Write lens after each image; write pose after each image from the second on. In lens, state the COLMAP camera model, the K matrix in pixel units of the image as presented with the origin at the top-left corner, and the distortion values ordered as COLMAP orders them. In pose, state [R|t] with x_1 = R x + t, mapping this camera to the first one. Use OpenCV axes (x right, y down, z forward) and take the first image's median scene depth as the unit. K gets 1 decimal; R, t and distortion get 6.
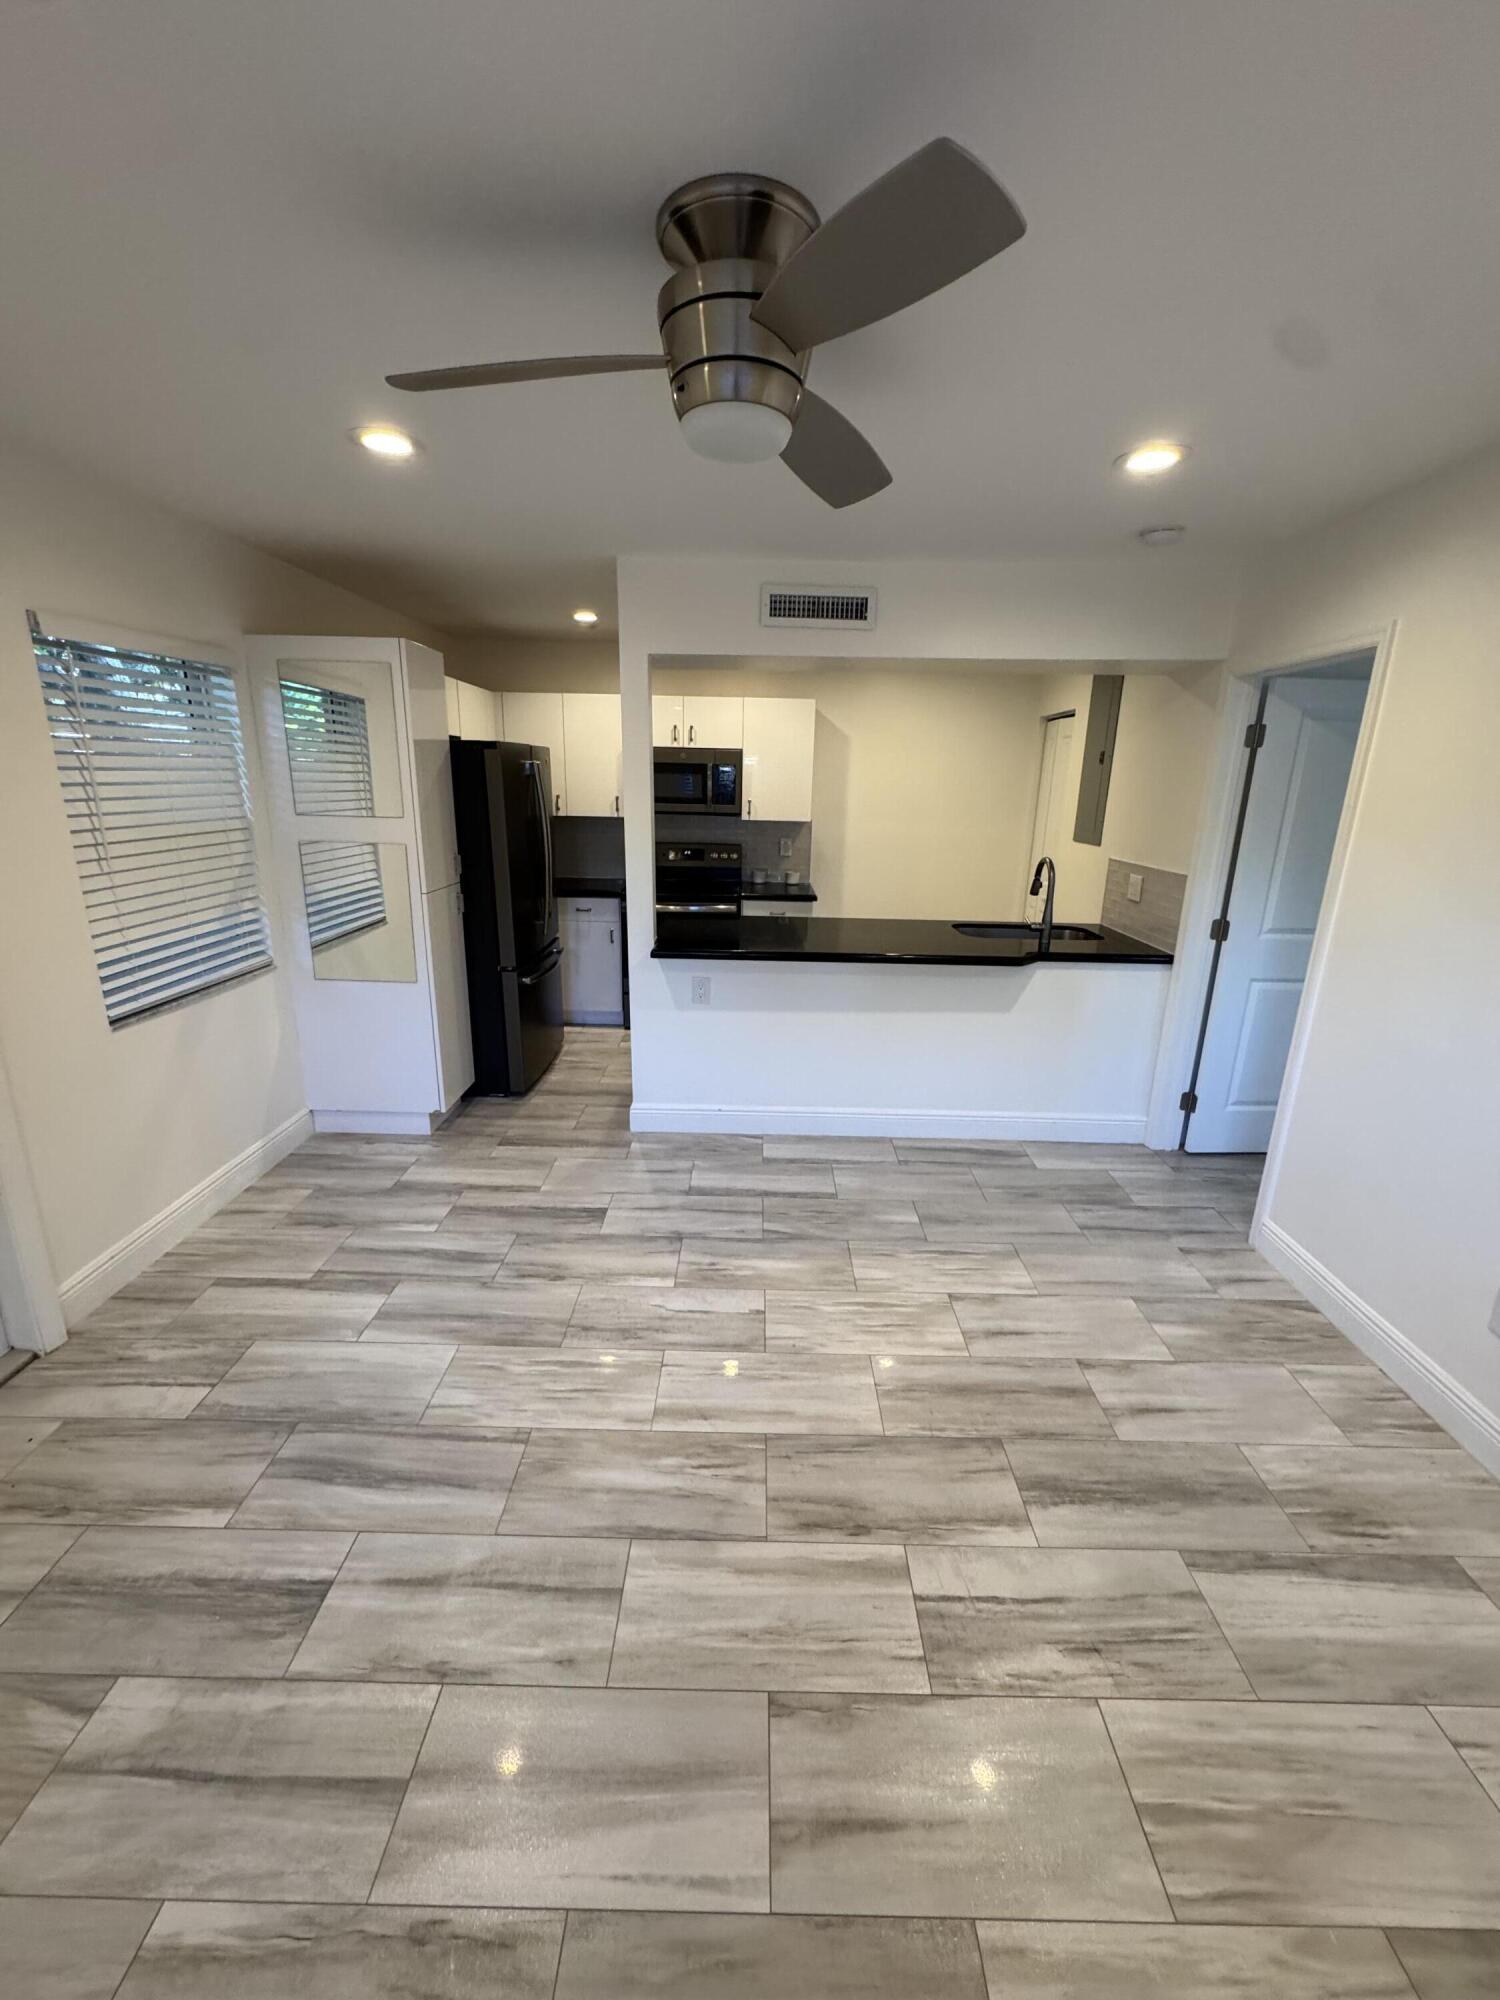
lens RADIAL K [[800.1, 0, 753.8], [0, 800.1, 1001.8], [0, 0, 1]] dist [-0.000209, 0.000005]
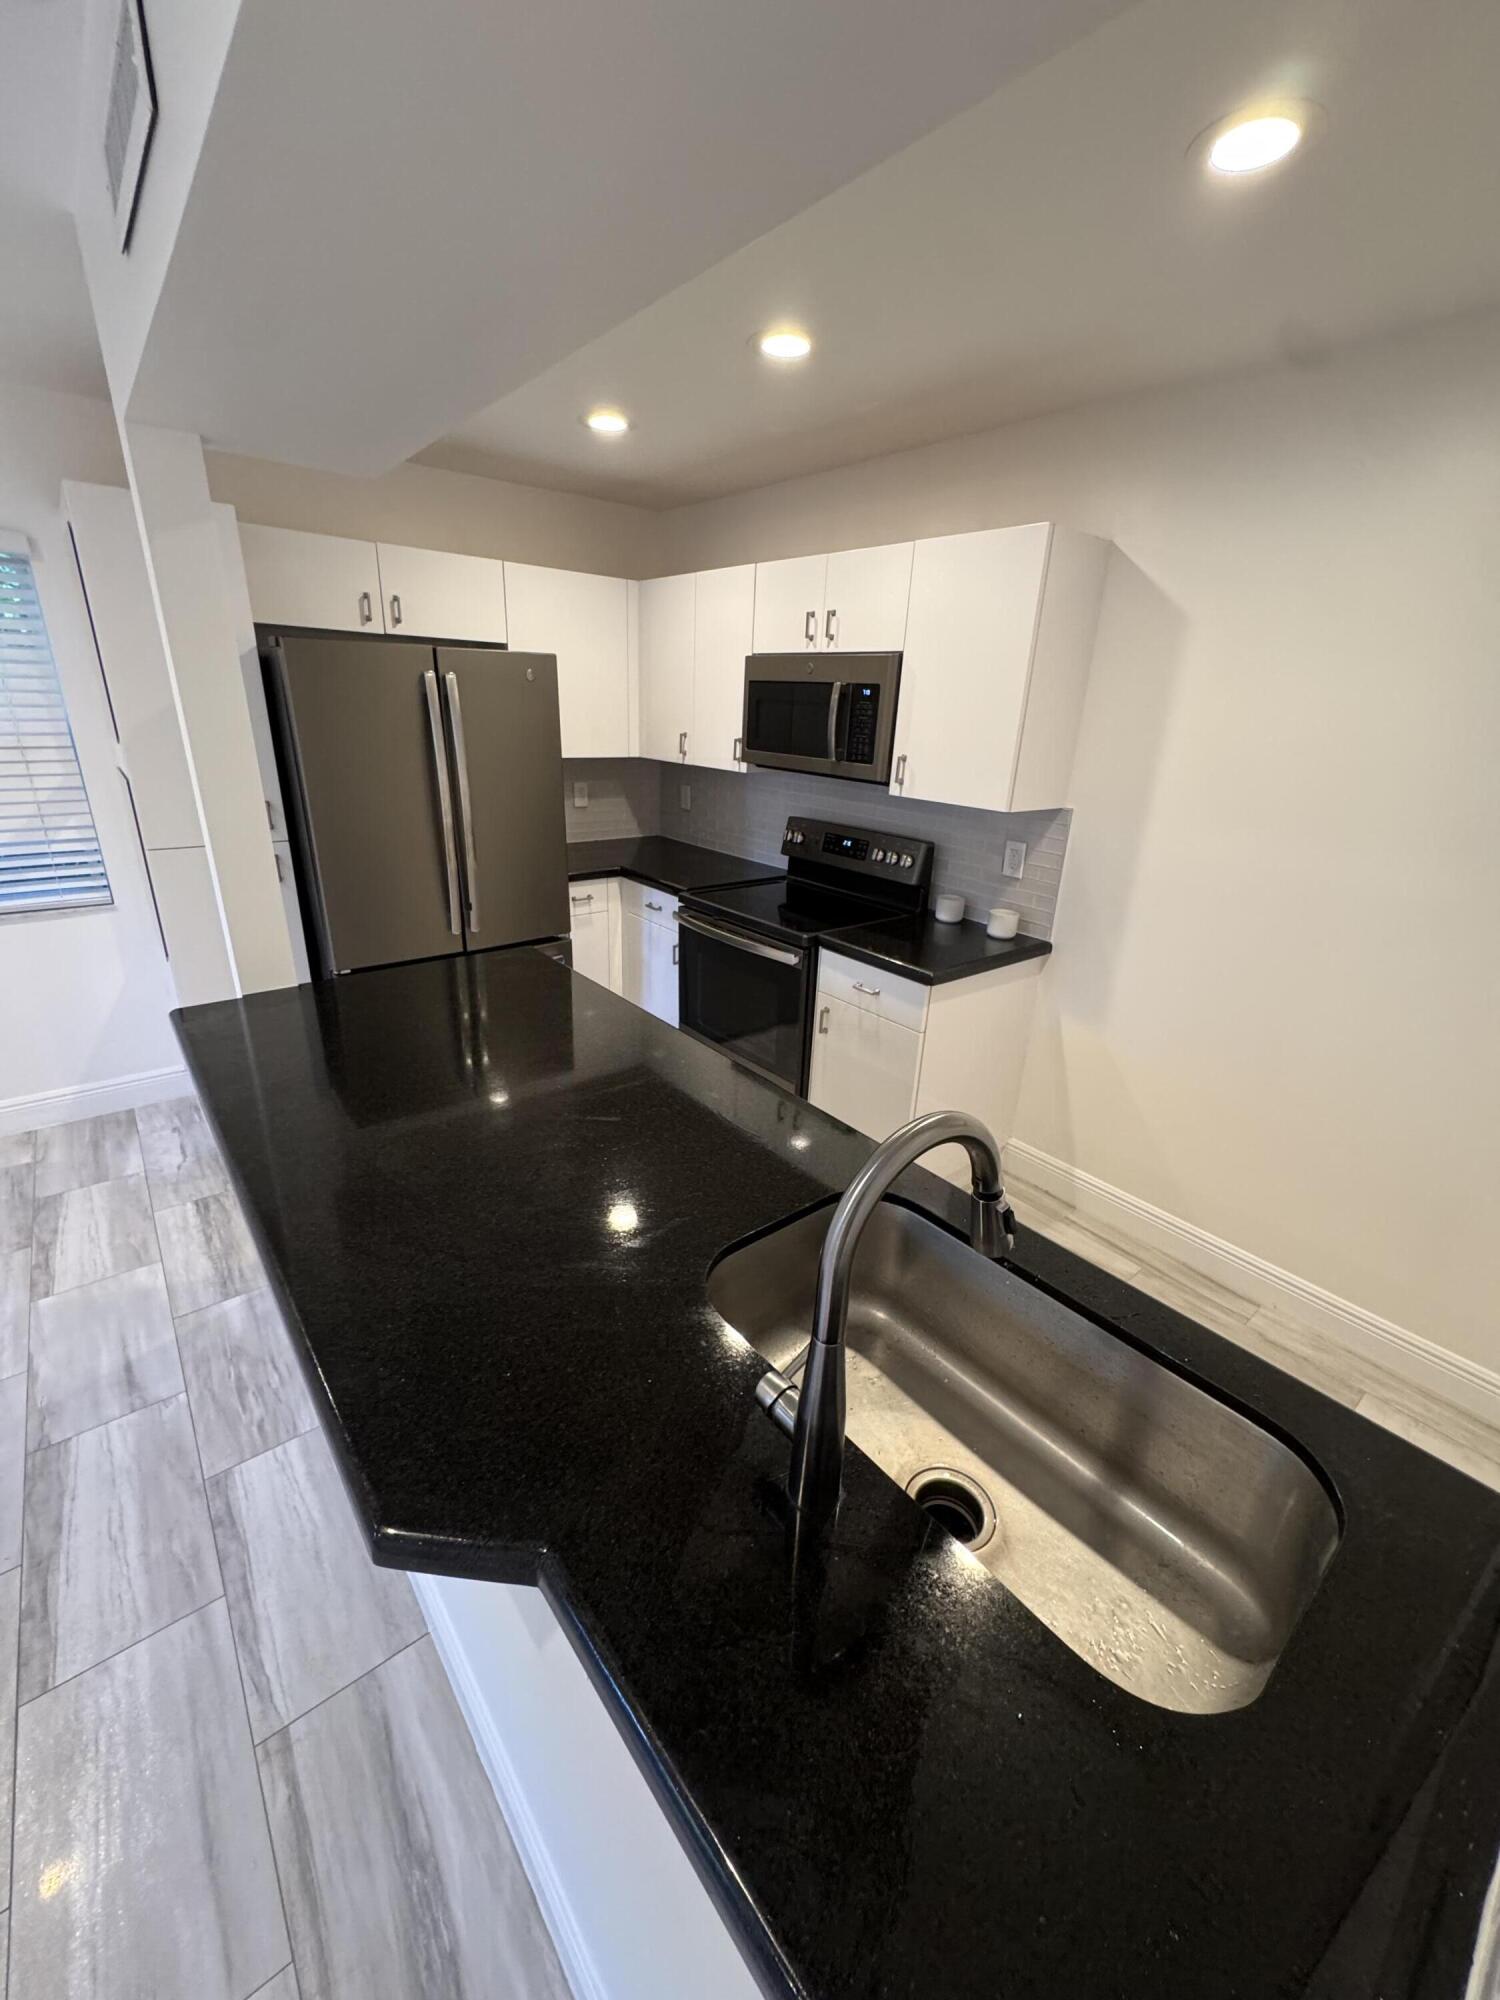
lens RADIAL K [[800.1, 0, 753.8], [0, 800.1, 1001.8], [0, 0, 1]] dist [-0.000209, 0.000005]
pose [[0.636971, 0.279344, -0.718494, 0.487336], [-0.233525, 0.958163, 0.165498, -0.239182], [0.734666, 0.062369, 0.675556, 0.866268]]
